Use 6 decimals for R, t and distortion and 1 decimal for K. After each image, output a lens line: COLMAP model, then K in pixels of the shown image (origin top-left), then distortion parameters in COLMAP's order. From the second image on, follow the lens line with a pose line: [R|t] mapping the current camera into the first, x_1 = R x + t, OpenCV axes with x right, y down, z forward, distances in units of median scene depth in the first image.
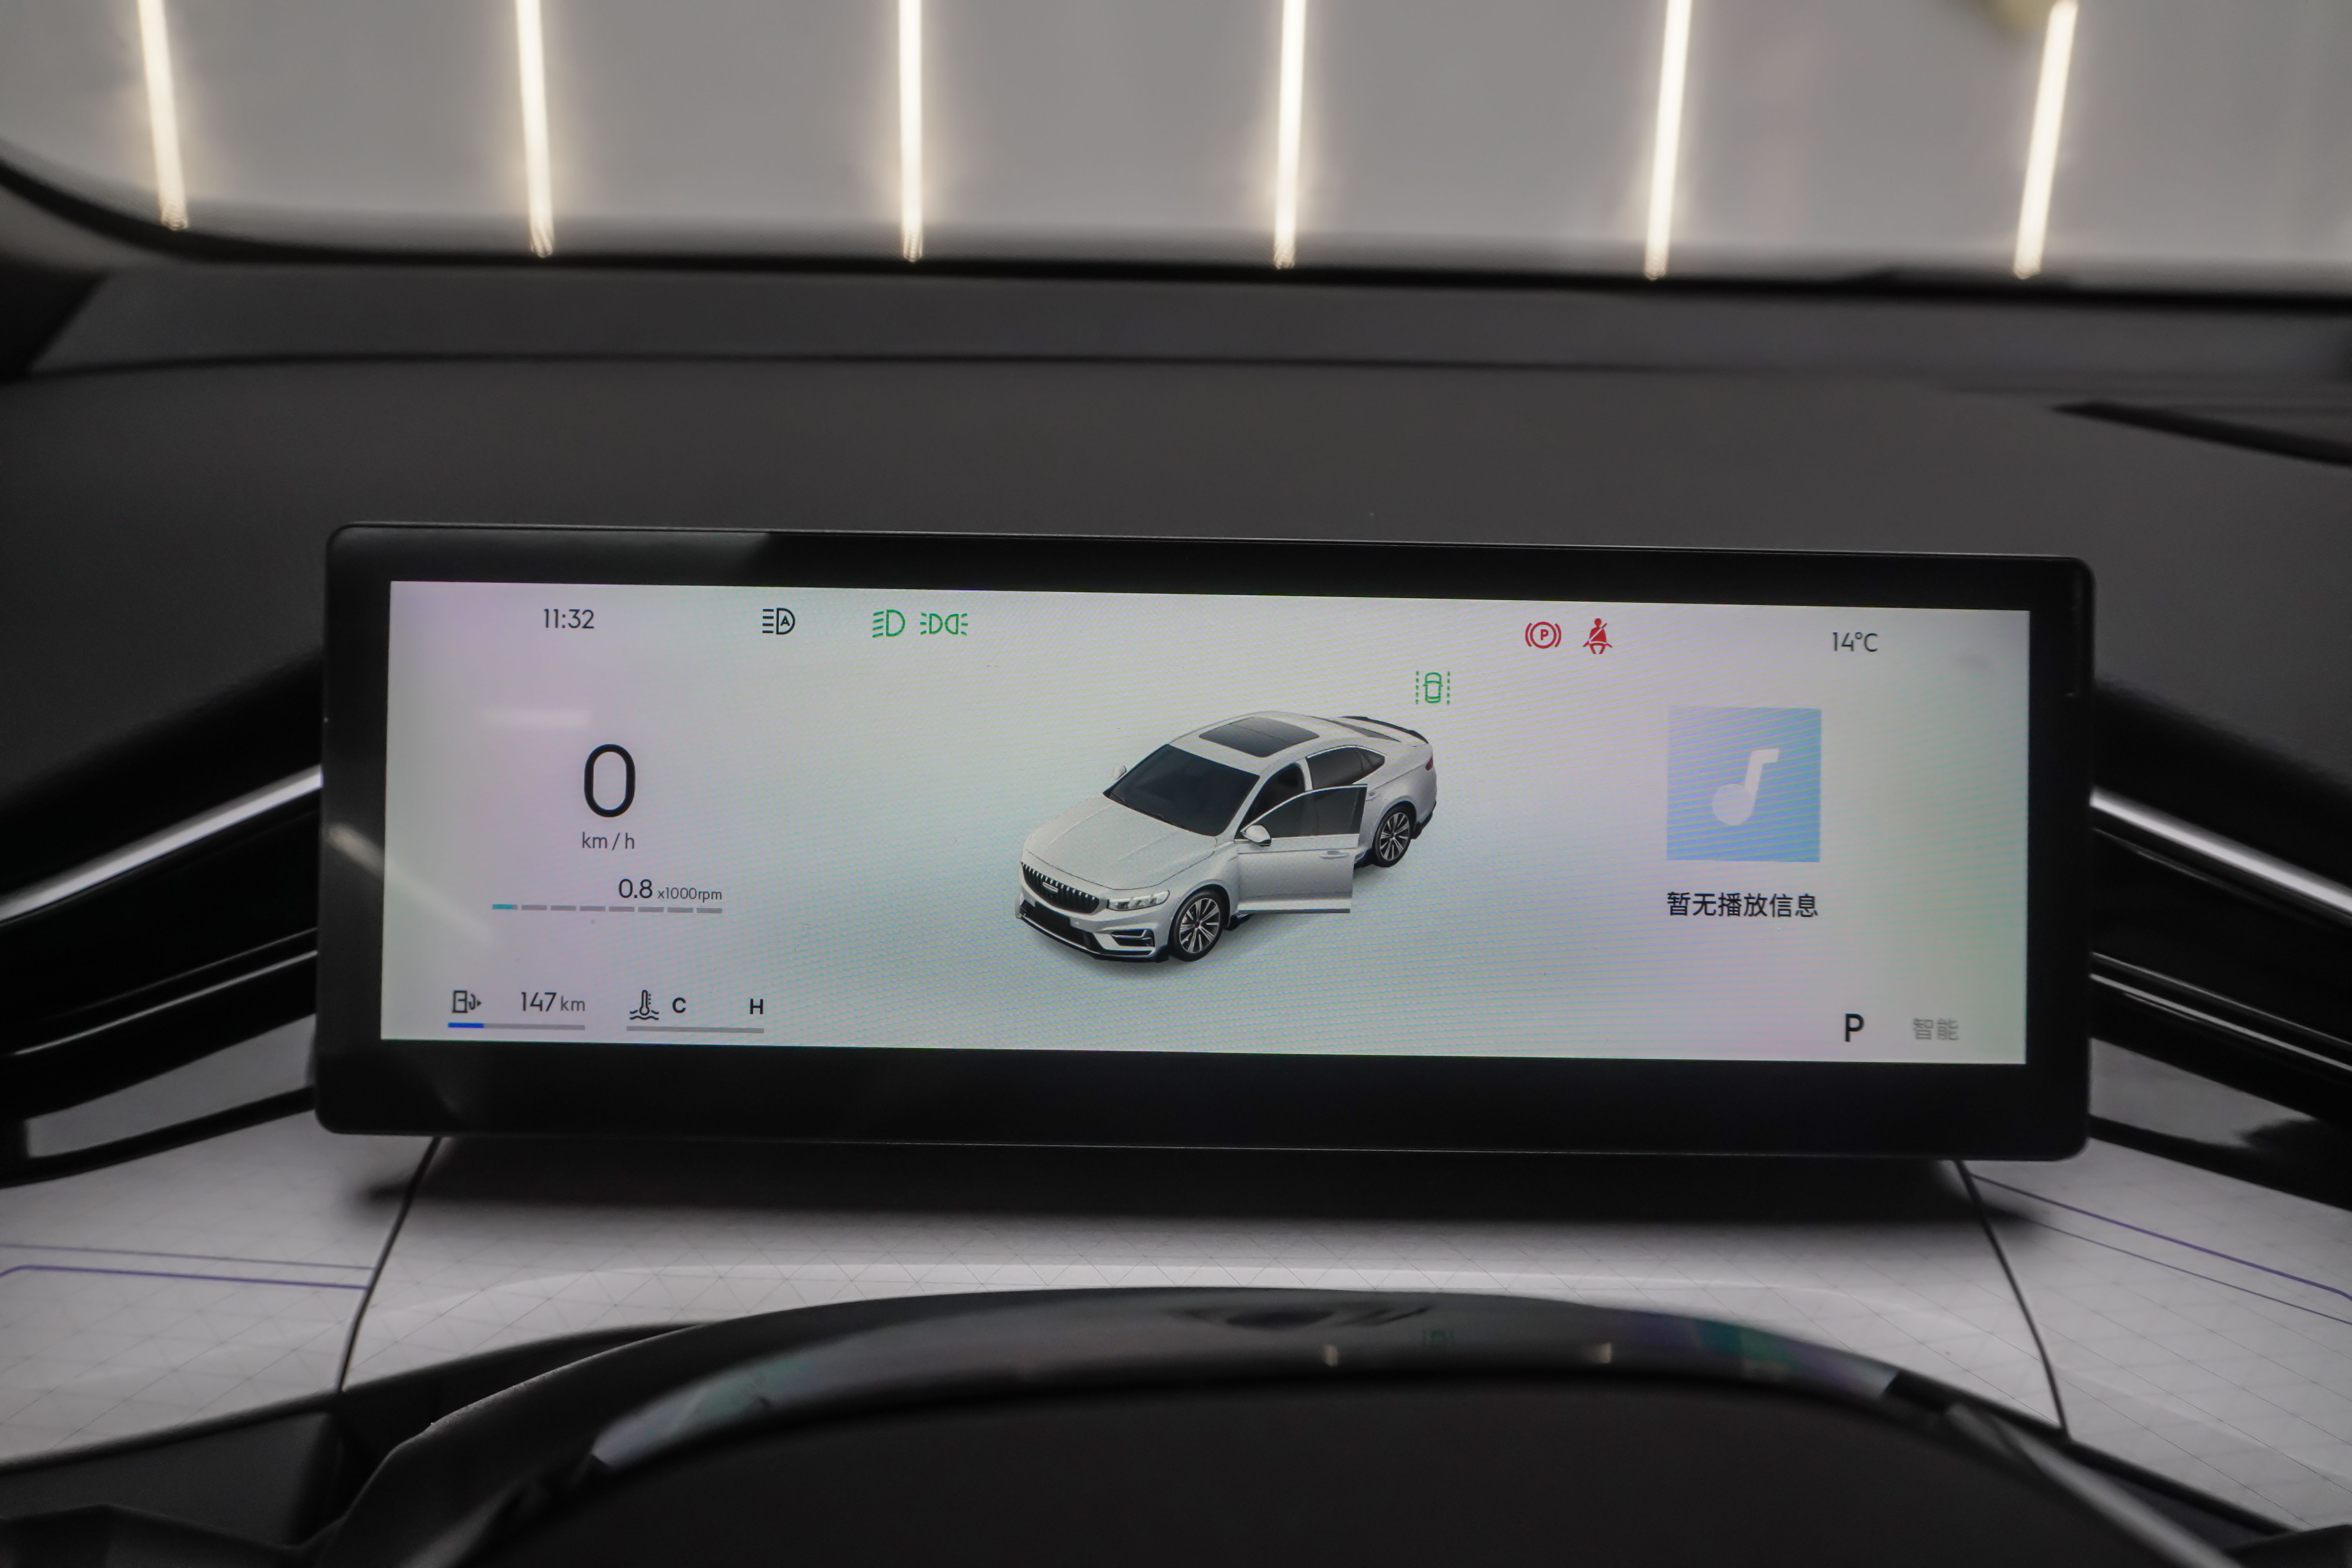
lens RADIAL K [[1882.4, 0, 1180.1], [0, 1882.4, 775.6], [0, 0, 1]] dist [0.001100, -0.000450]
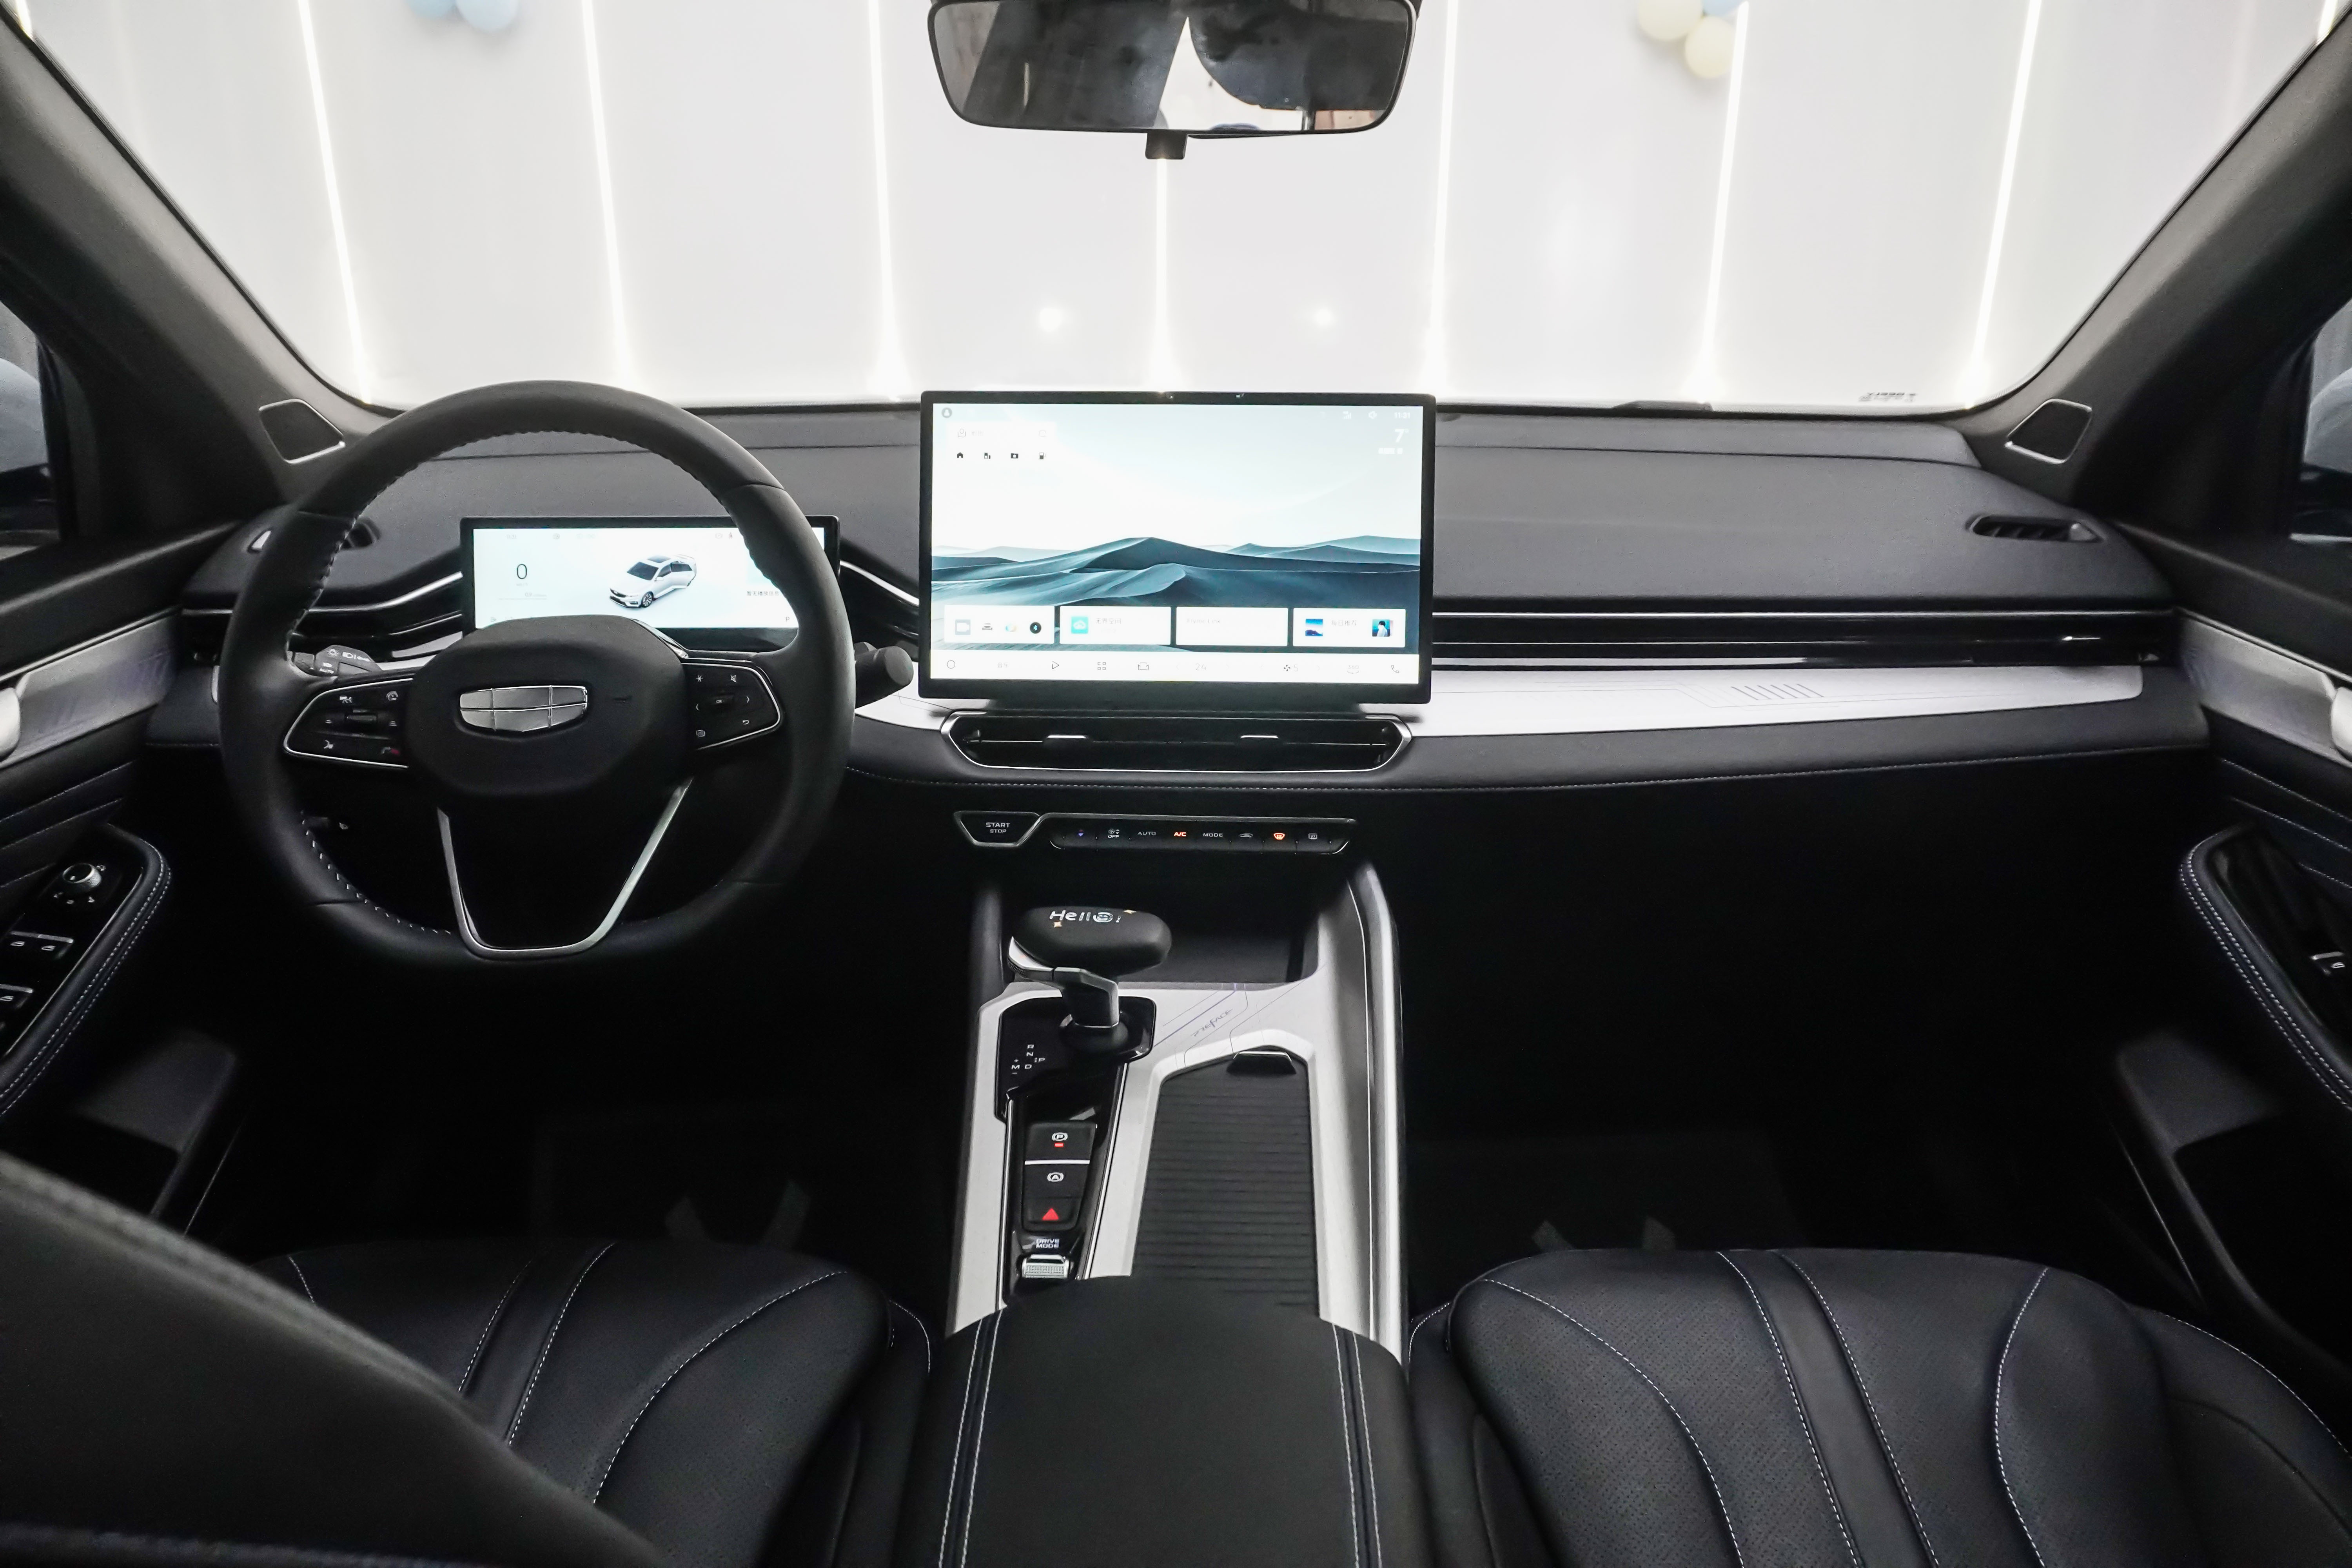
lens RADIAL K [[1550.2, 0, 1167.3], [0, 1550.2, 773.4], [0, 0, 1]] dist [-0.027978, 0.013472]
pose [[0.999732, -0.015536, -0.017170, 1.350583], [0.016699, 0.997418, 0.069840, 0.261089], [0.016040, -0.070108, 0.997410, -2.811215]]
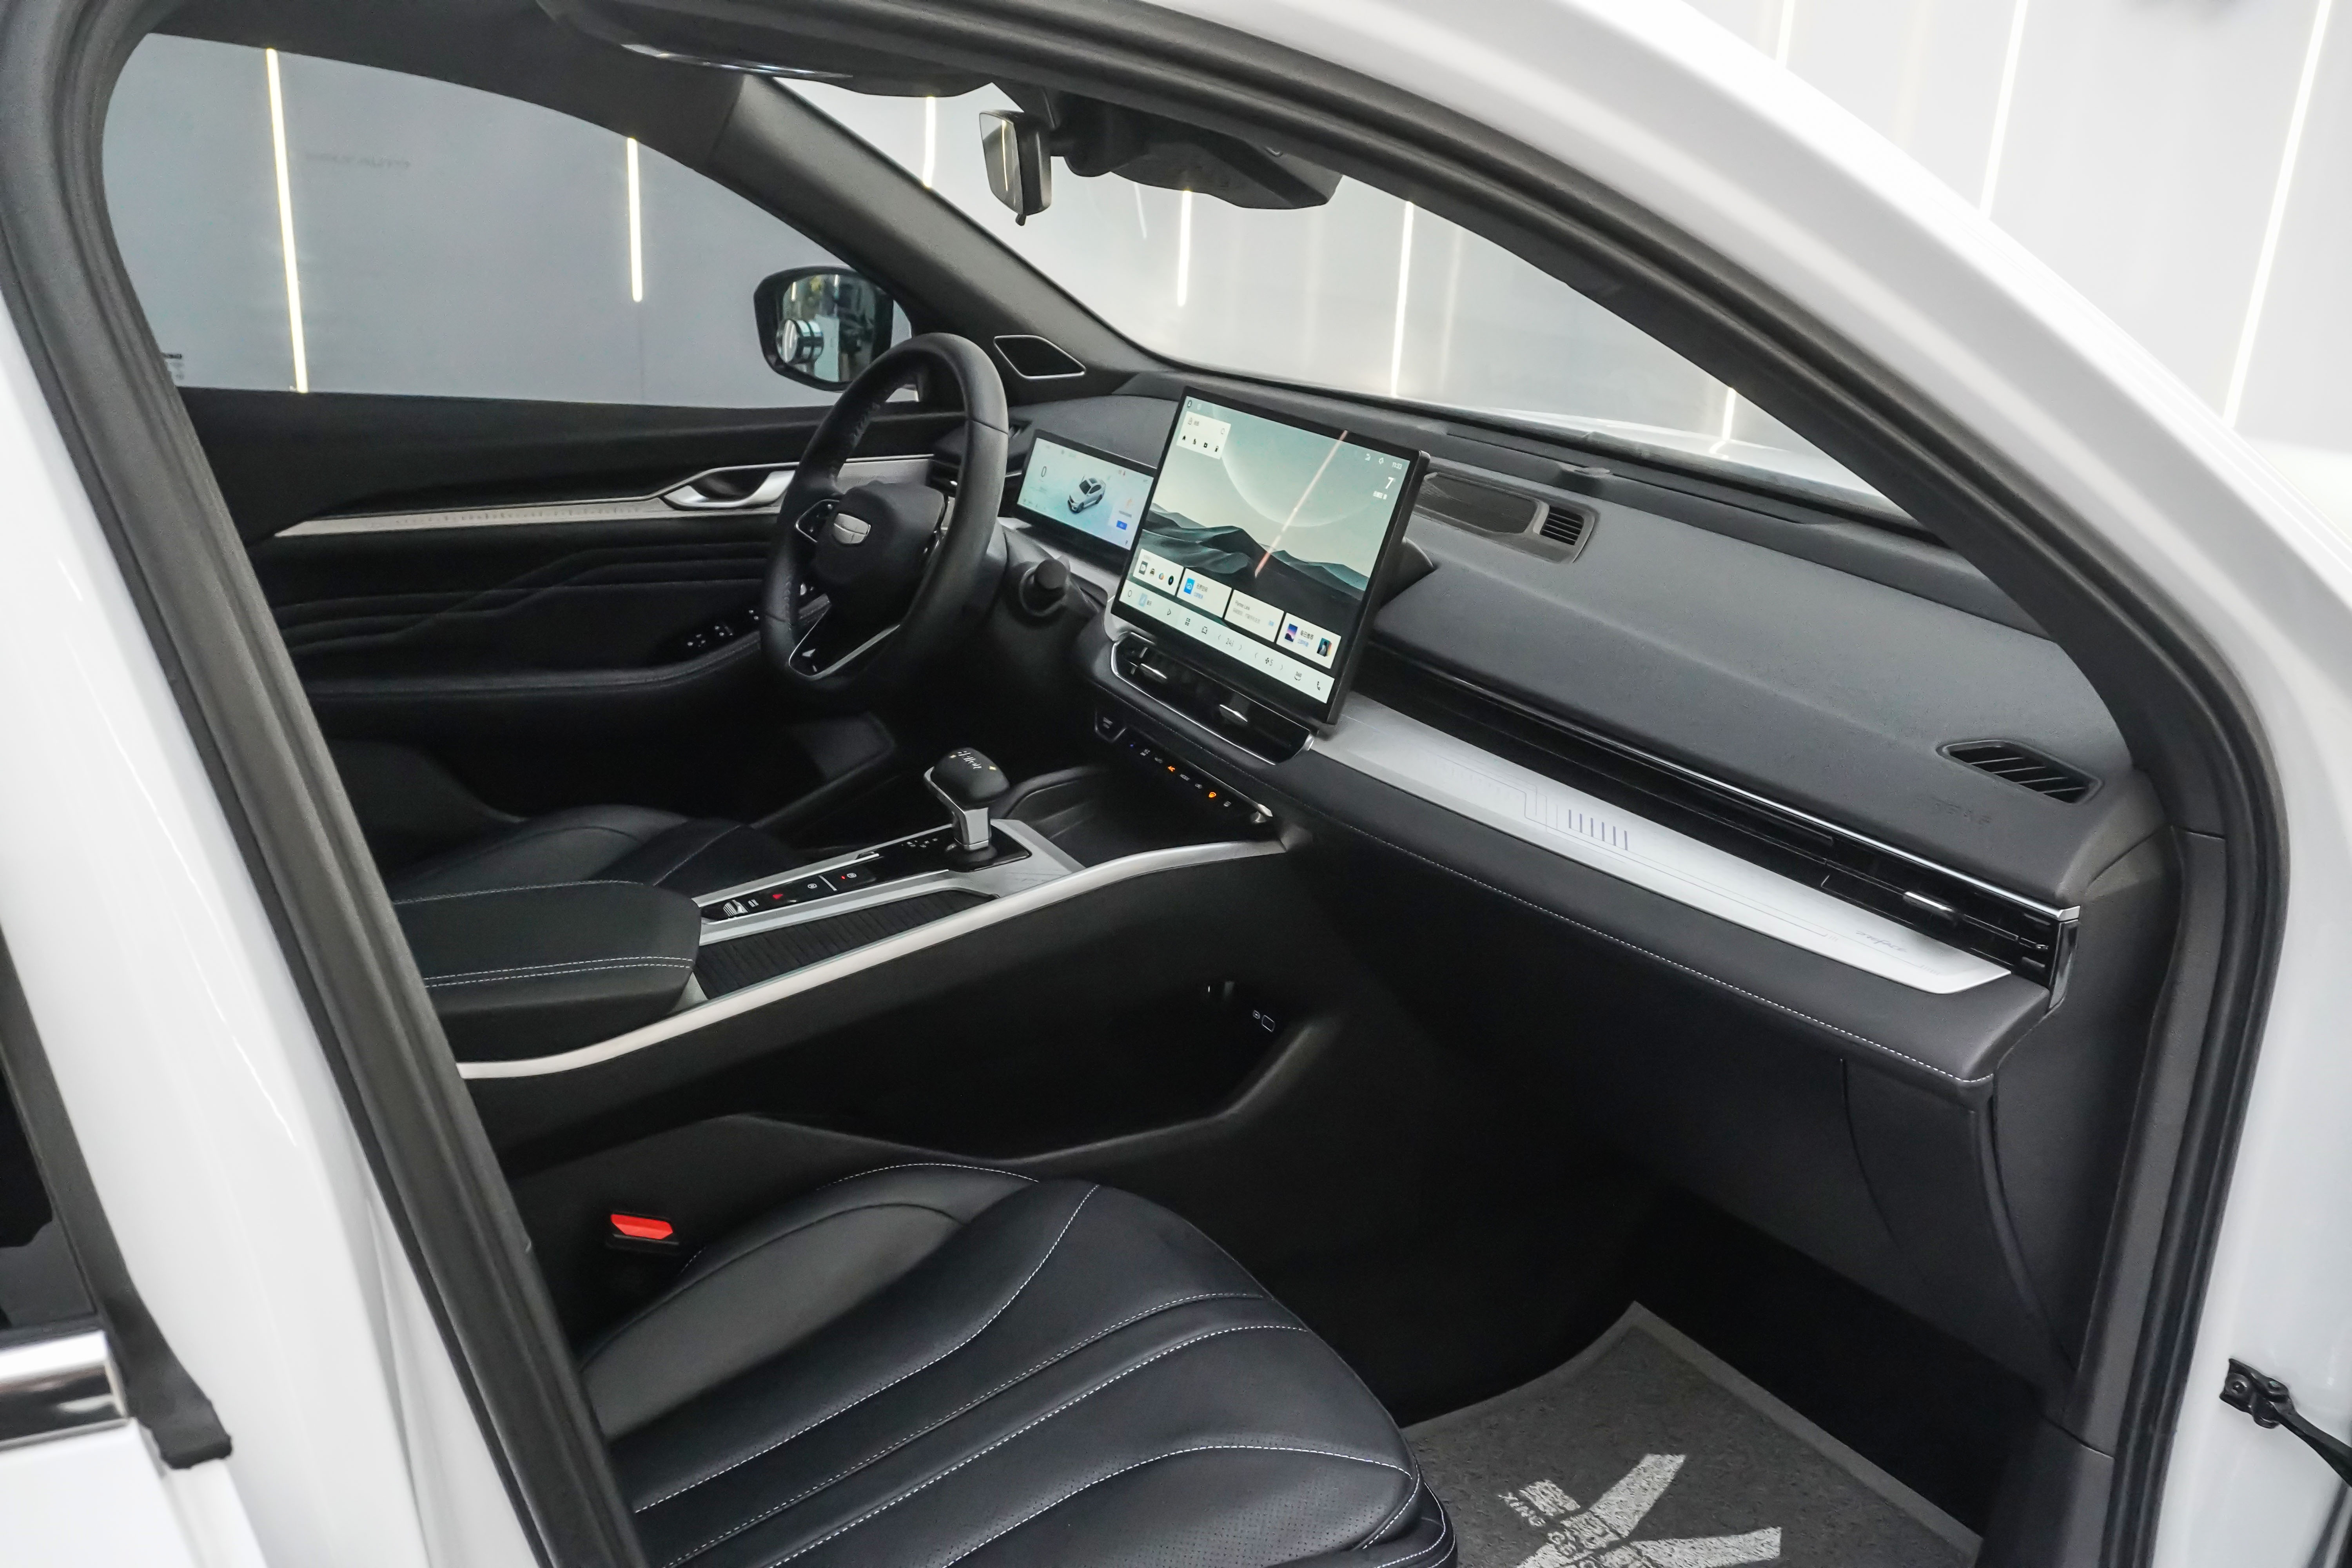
lens RADIAL K [[1912.8, 0, 1174.0], [0, 1912.8, 767.8], [0, 0, 1]] dist [-0.006583, 0.003062]
pose [[0.503220, 0.278891, -0.817918, 5.665460], [-0.273441, 0.949247, 0.155438, -0.177447], [0.819756, 0.145433, 0.553940, -2.175127]]
